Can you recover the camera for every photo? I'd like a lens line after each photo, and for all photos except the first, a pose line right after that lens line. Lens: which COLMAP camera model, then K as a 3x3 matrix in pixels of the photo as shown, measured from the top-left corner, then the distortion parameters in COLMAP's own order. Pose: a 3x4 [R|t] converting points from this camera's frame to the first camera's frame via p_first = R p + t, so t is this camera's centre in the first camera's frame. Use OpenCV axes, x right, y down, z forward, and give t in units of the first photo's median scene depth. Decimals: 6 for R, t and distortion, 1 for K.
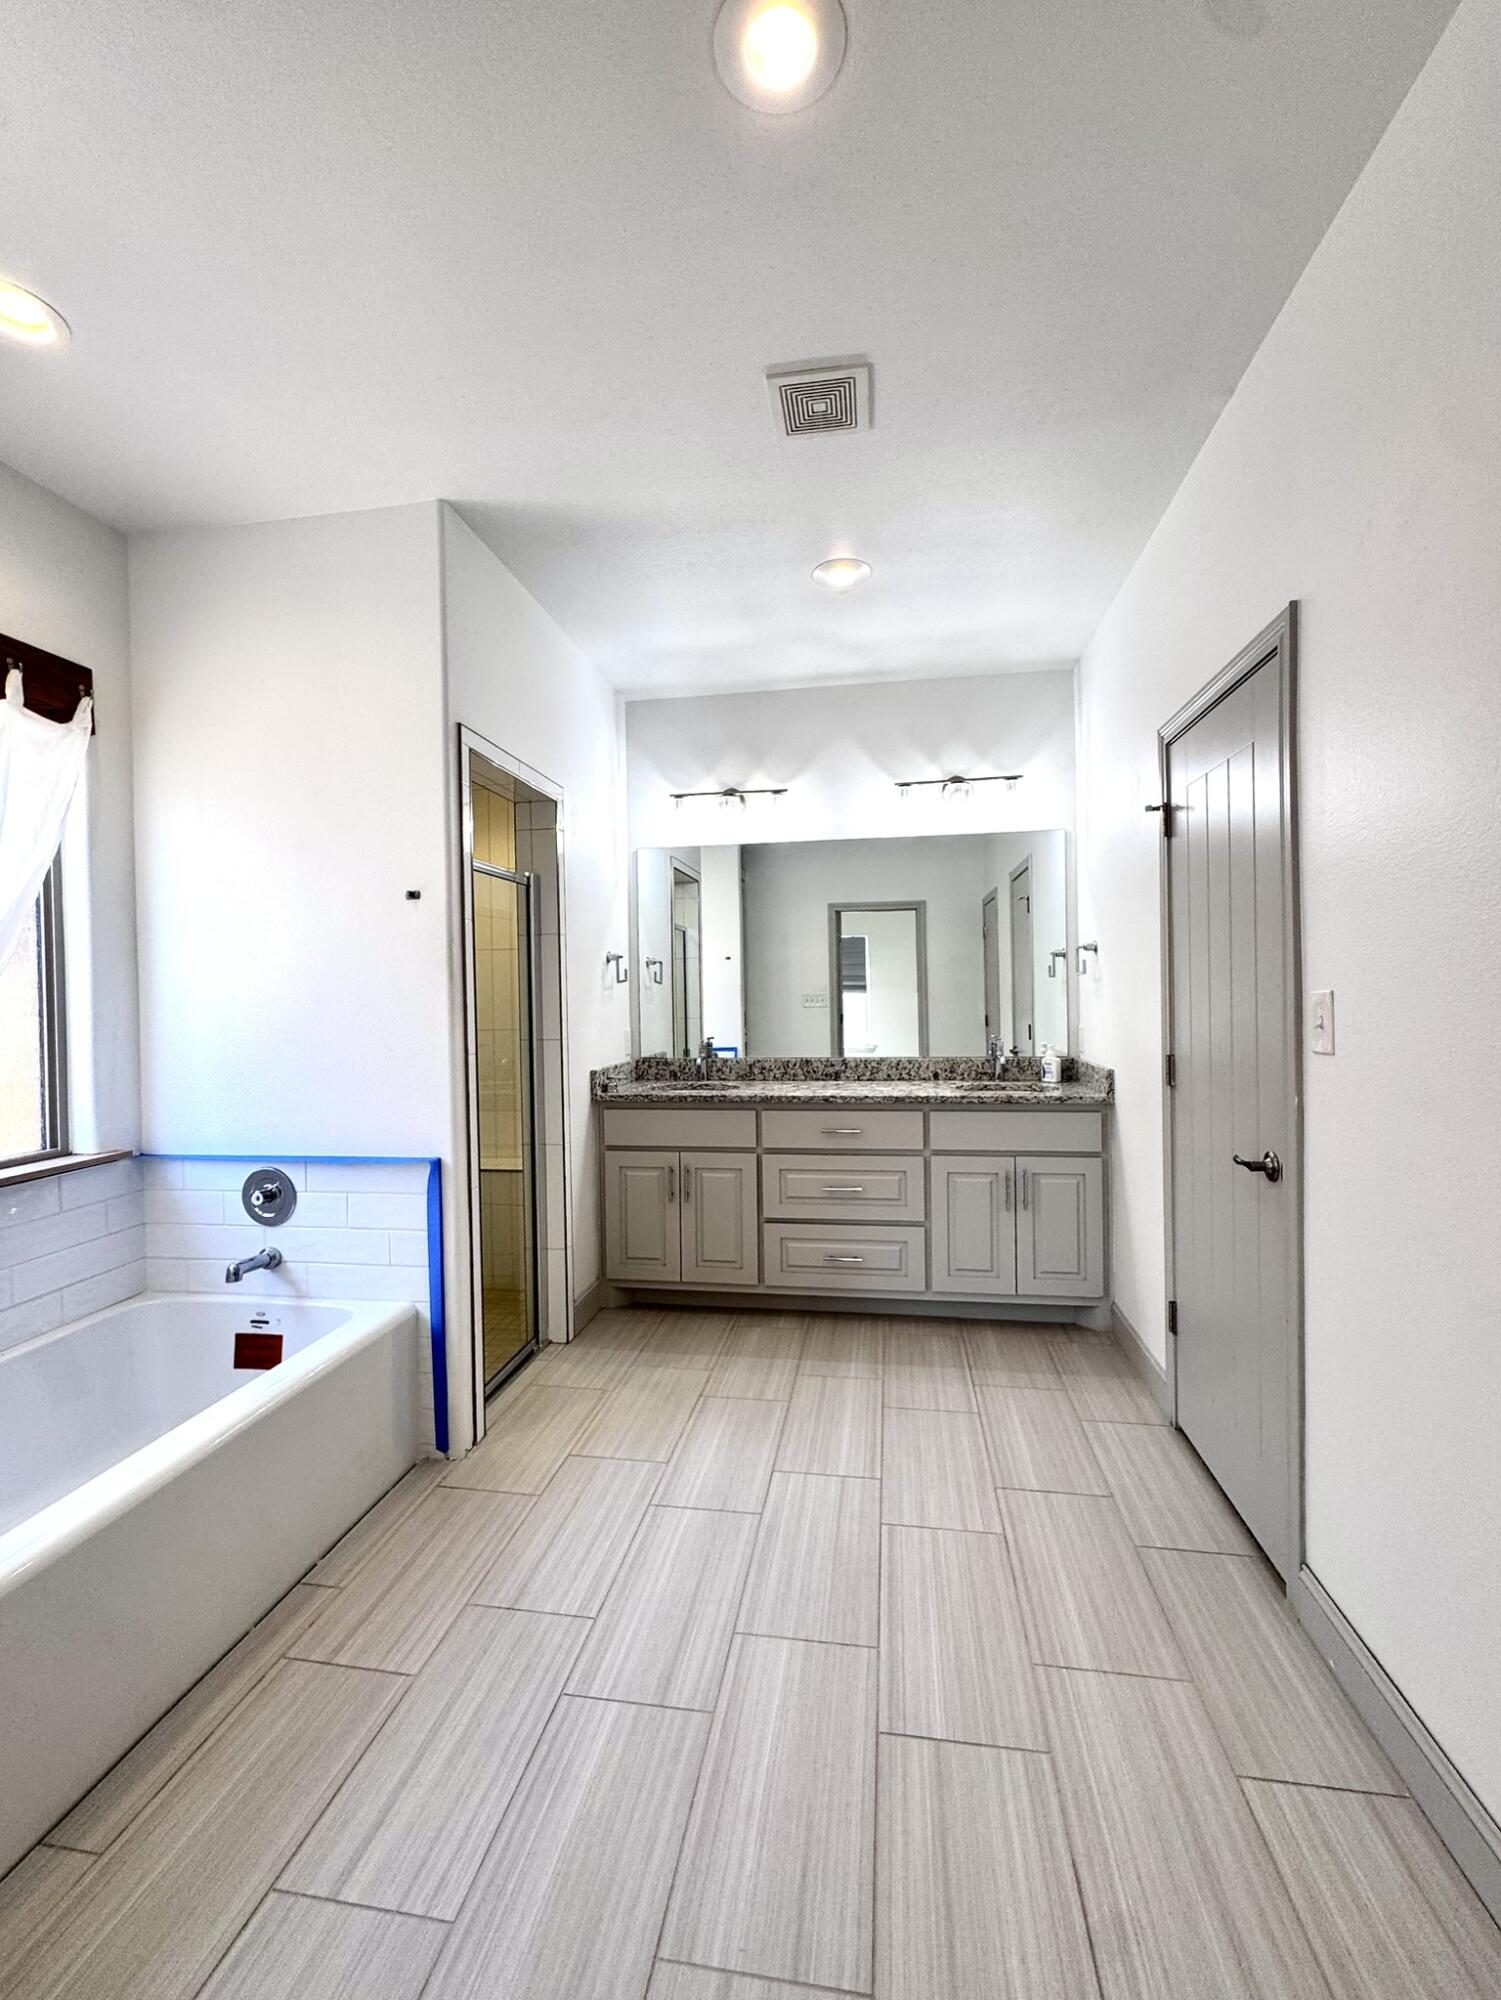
lens RADIAL K [[801.4, 0, 799.0], [0, 801.4, 1002.5], [0, 0, 1]] dist [-0.005188, 0.001403]
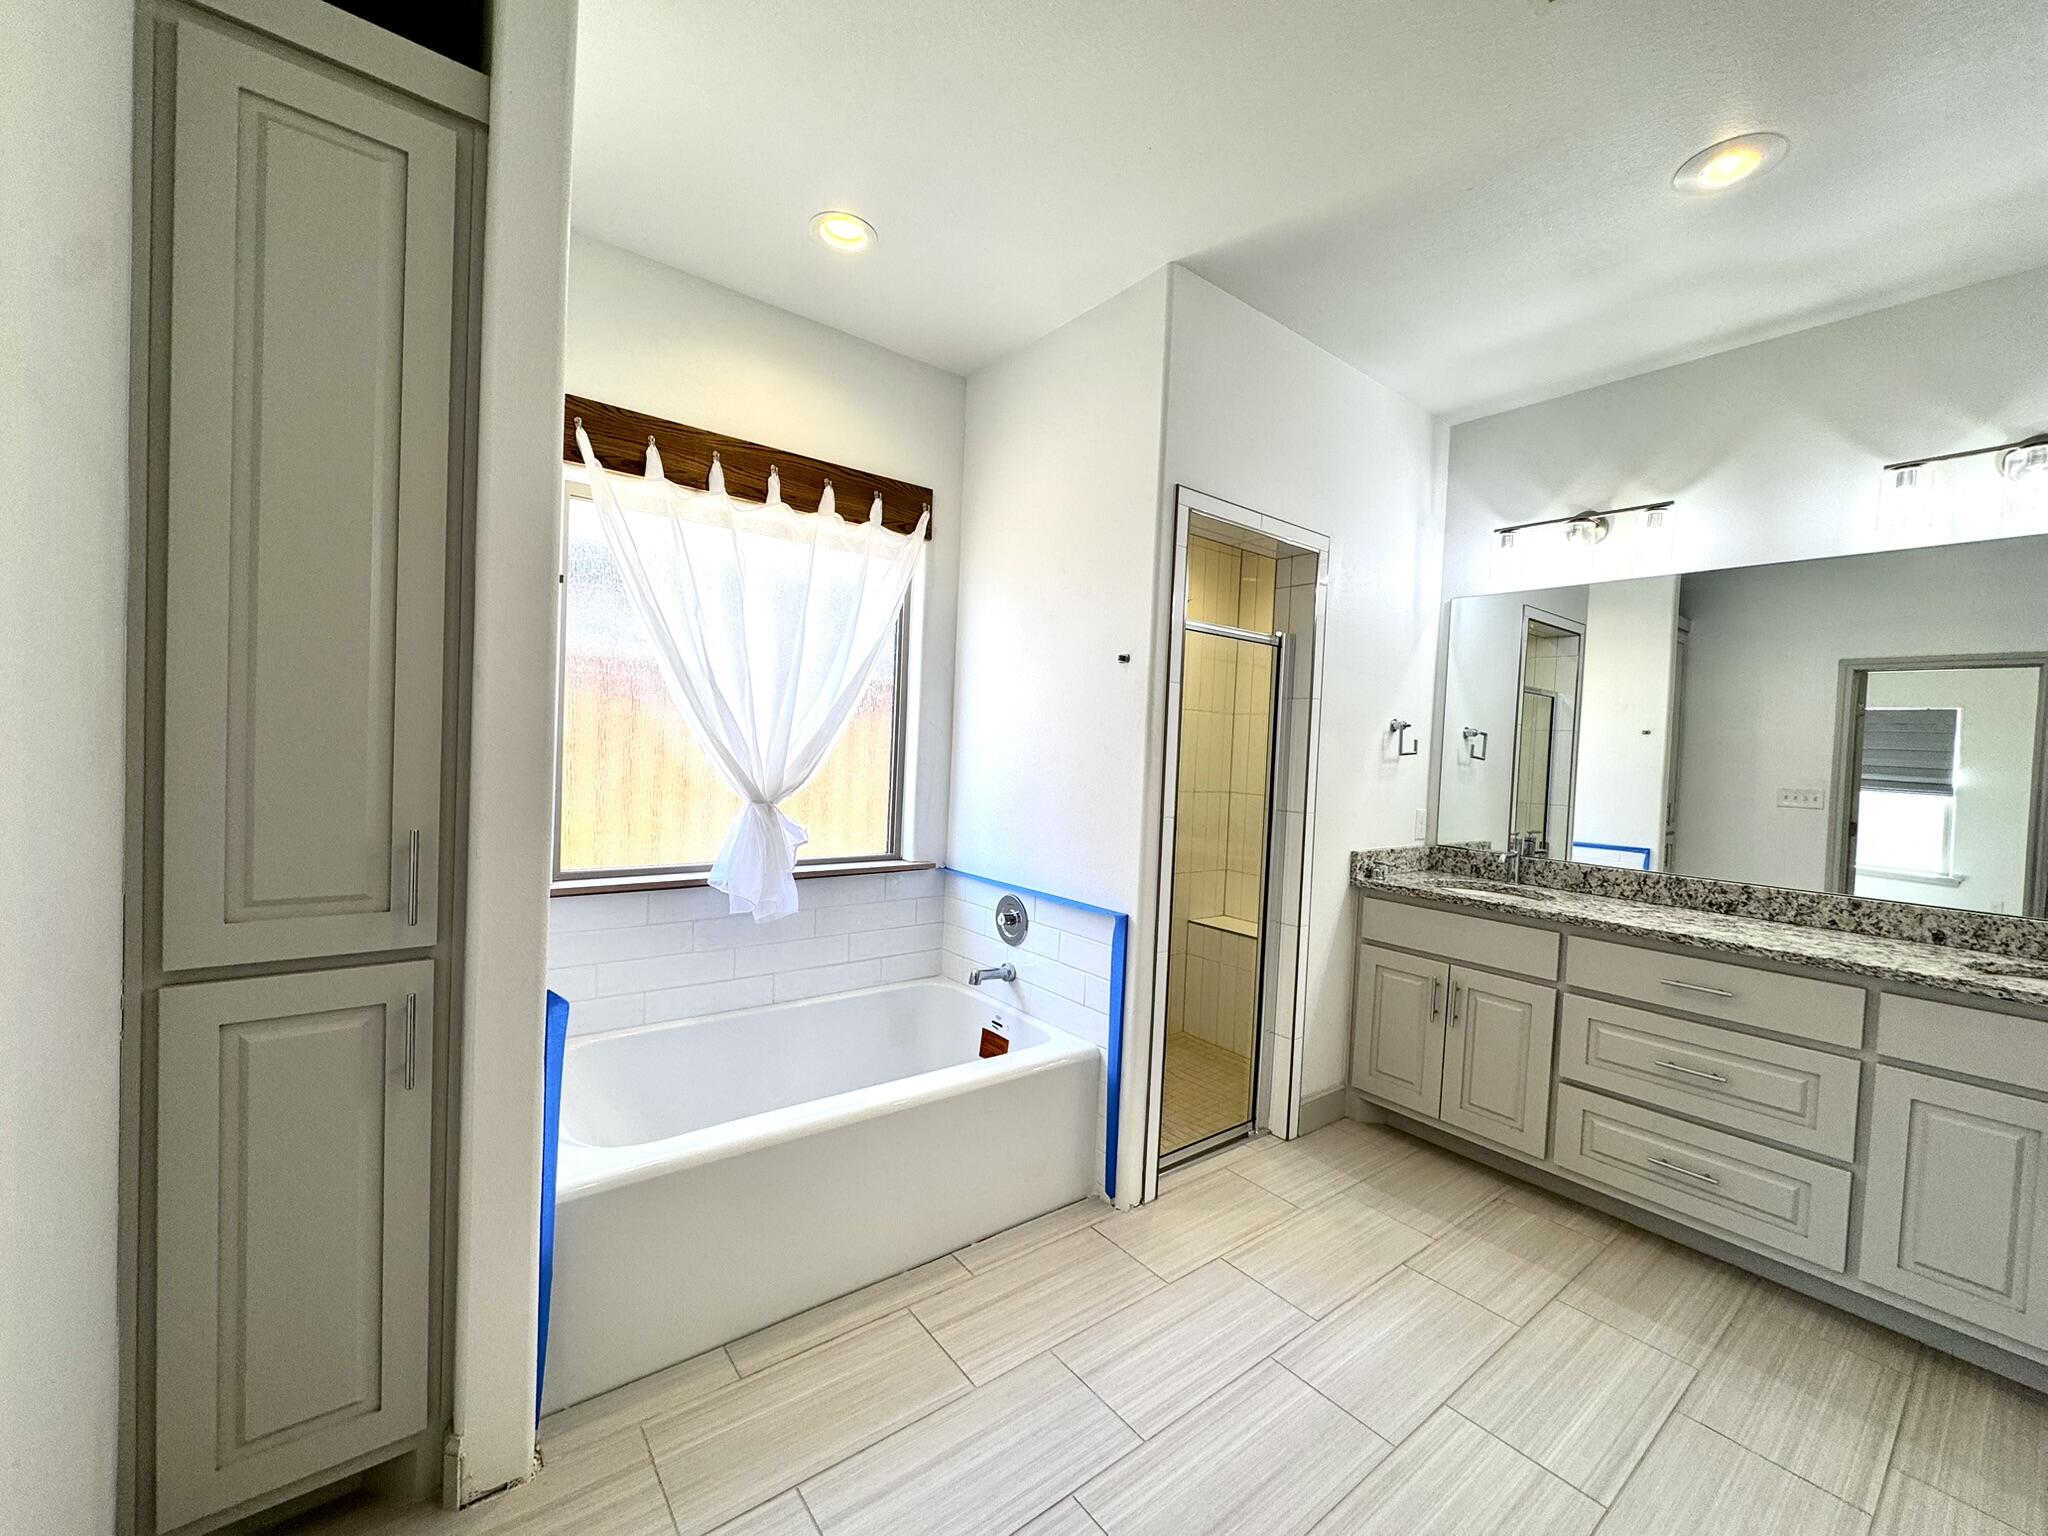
lens RADIAL K [[820.7, 0, 1037.6], [0, 820.7, 773.1], [0, 0, 1]] dist [-0.005188, 0.001403]
pose [[0.728138, 0.072201, -0.681617, 0.122230], [-0.068483, 0.997124, 0.032464, -0.009358], [0.682001, 0.023042, 0.730988, 0.105817]]
